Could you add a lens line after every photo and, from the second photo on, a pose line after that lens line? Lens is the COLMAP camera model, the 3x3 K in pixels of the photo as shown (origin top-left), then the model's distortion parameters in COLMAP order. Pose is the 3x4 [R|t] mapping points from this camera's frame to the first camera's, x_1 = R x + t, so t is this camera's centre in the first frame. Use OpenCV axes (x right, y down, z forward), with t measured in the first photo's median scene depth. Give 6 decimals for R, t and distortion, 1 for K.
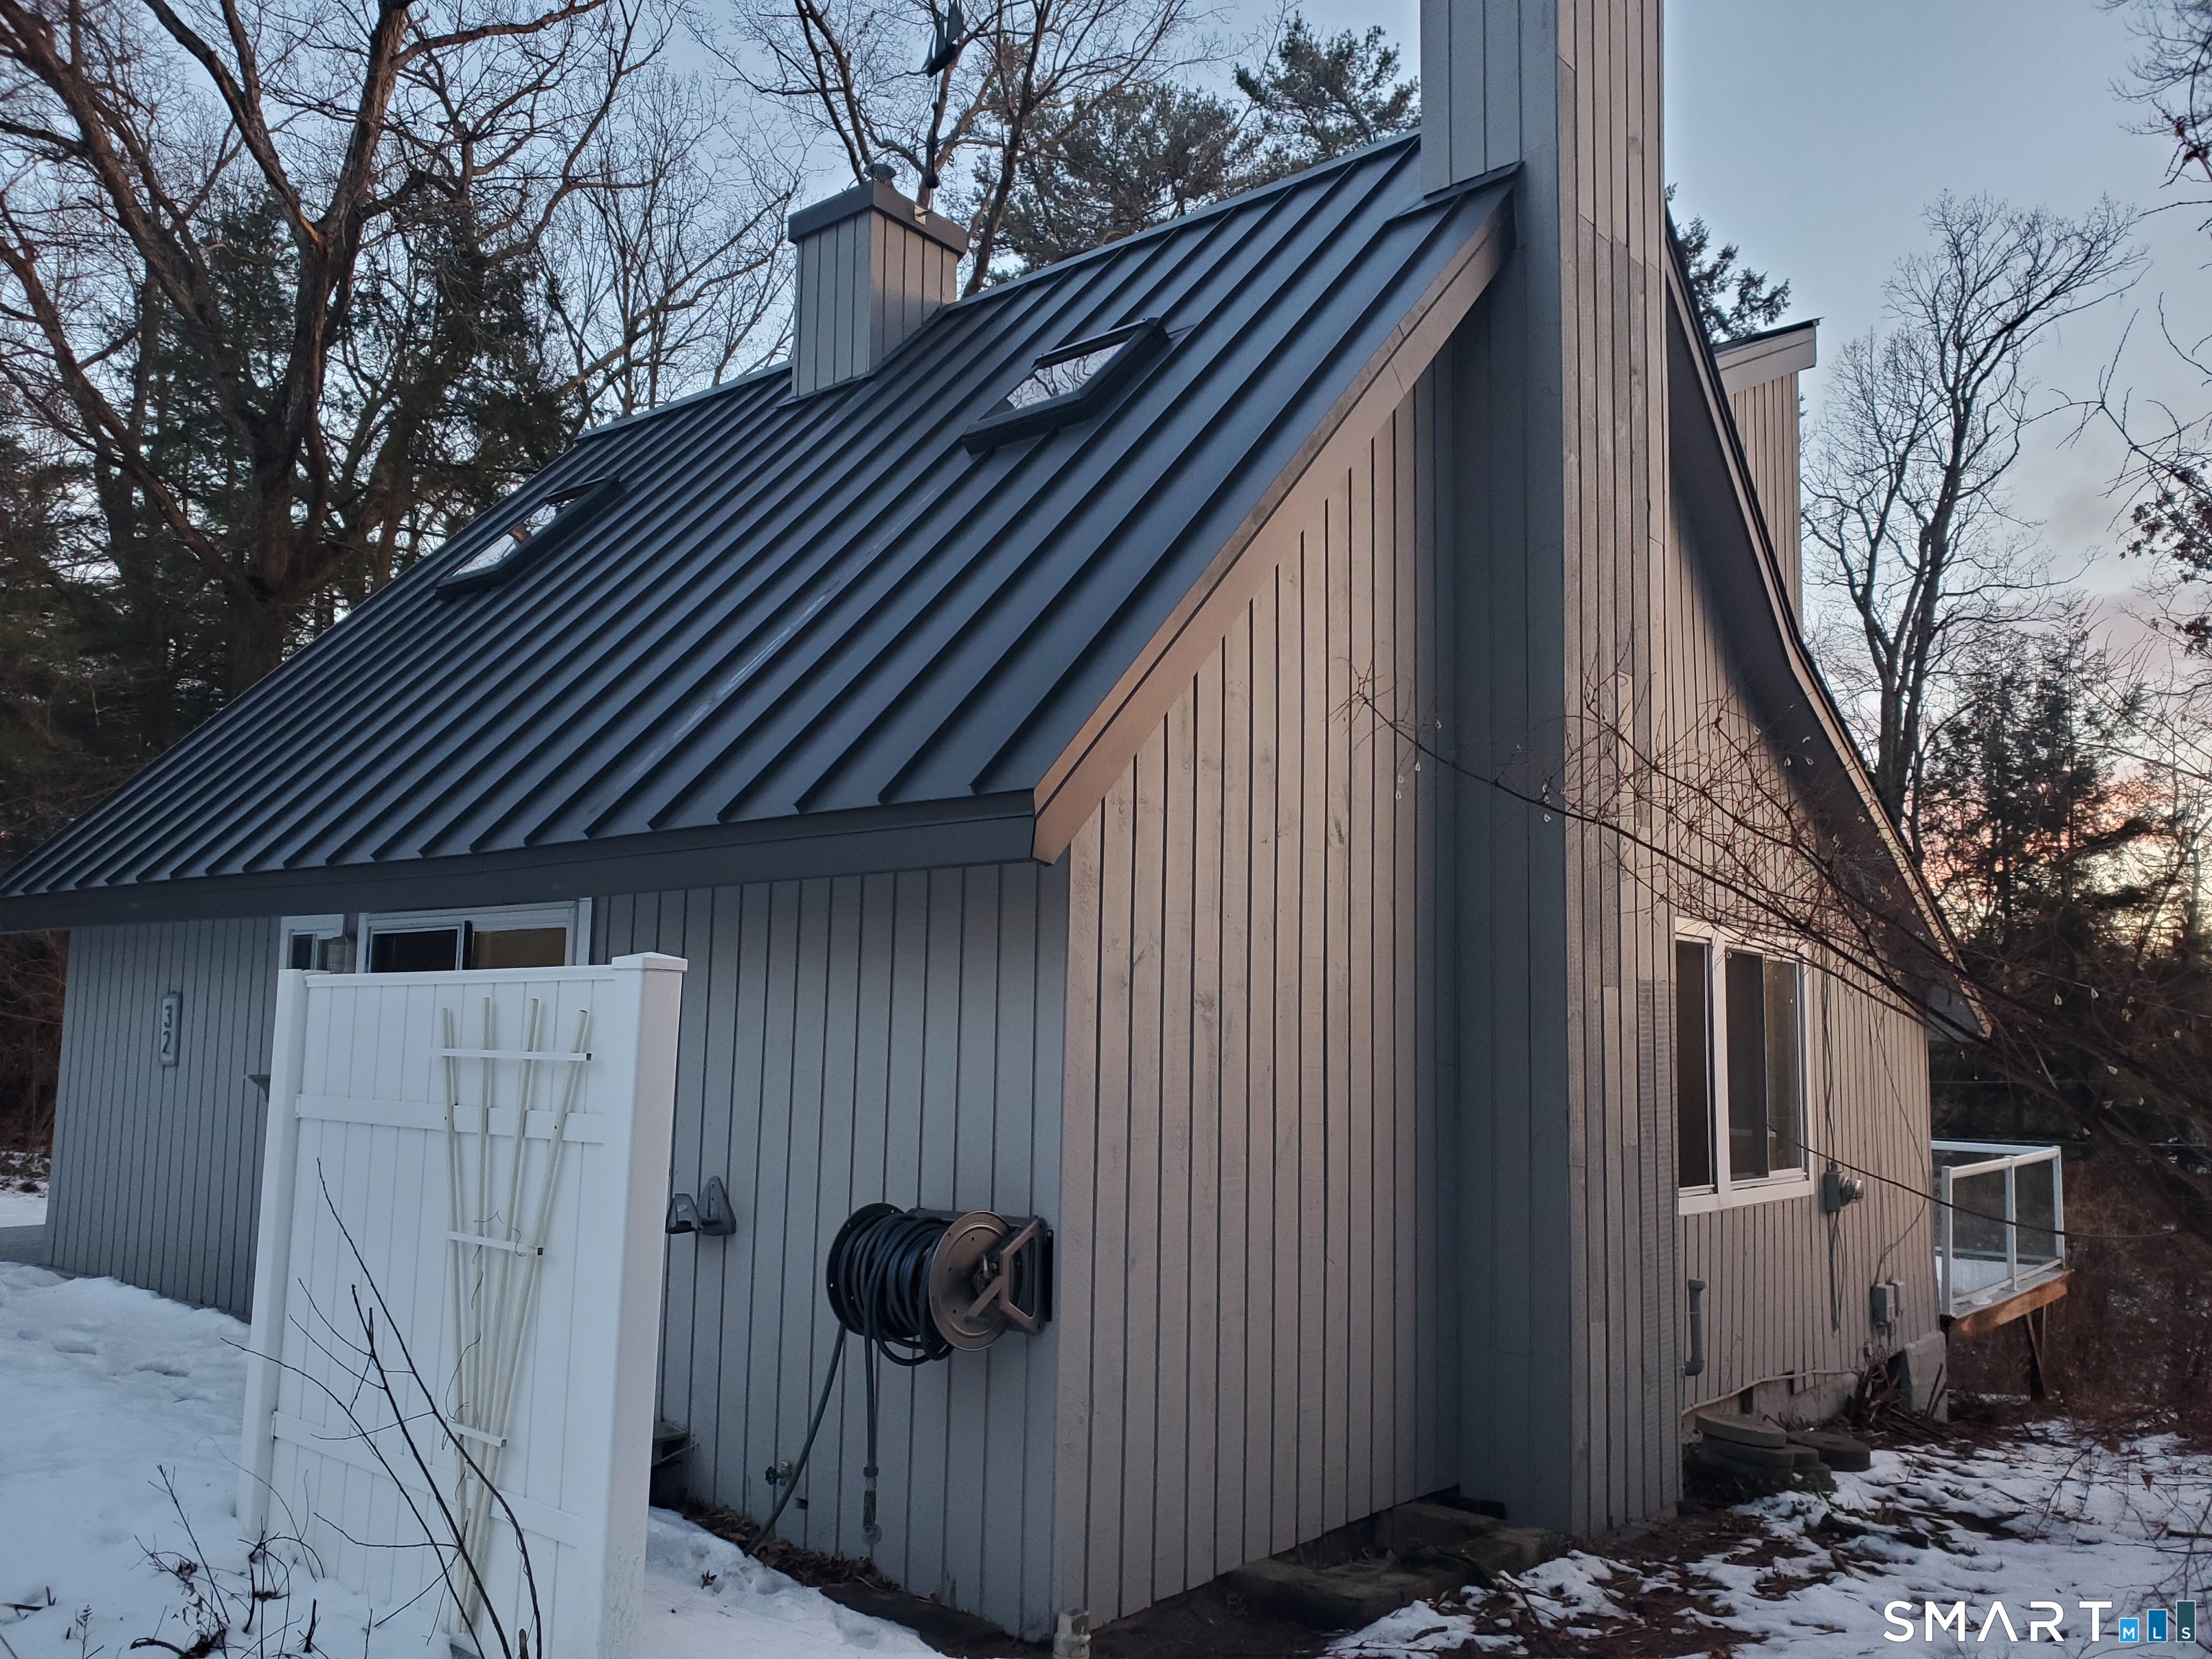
lens RADIAL K [[1690.3, 0, 1106.0], [0, 1690.3, 829.5], [0, 0, 1]] dist [0.052057, -0.001951]
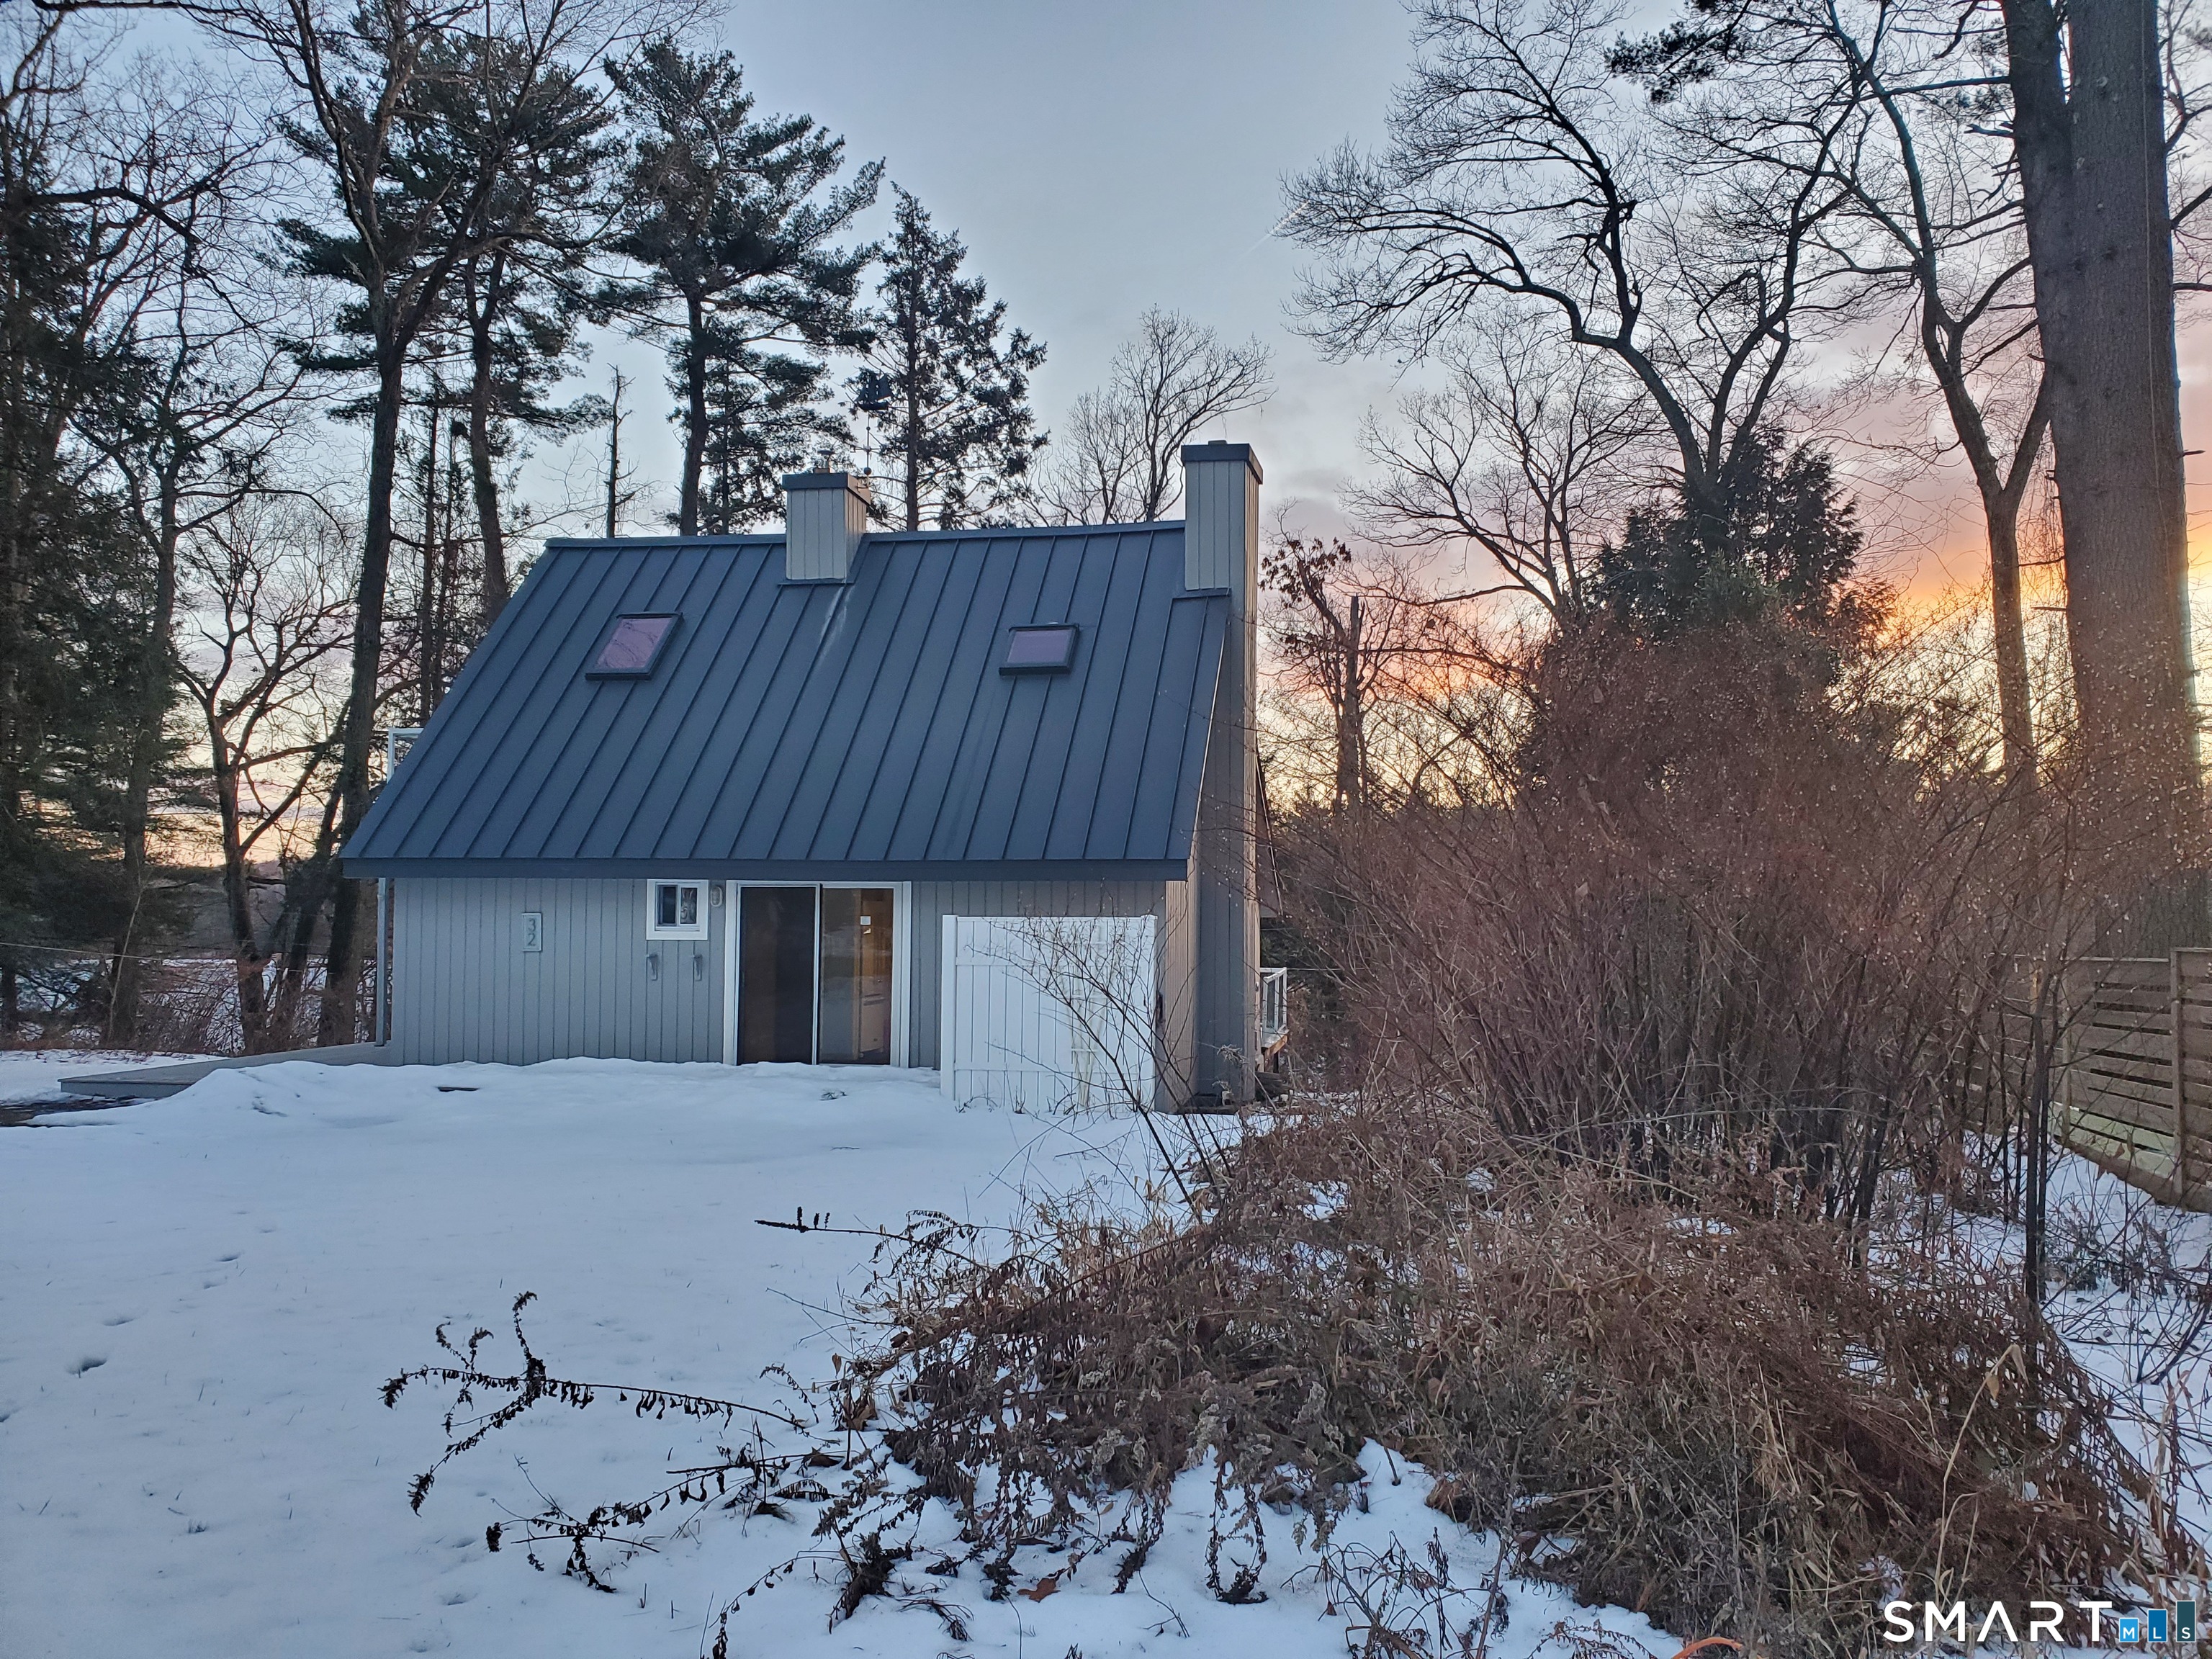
lens RADIAL K [[1690.3, 0, 1106.0], [0, 1690.3, 829.5], [0, 0, 1]] dist [0.052057, -0.001951]
pose [[0.874455, 0.010913, 0.484984, -0.189991], [-0.047521, 0.996866, 0.063253, -0.029511], [-0.482774, -0.078359, 0.872232, -0.192901]]
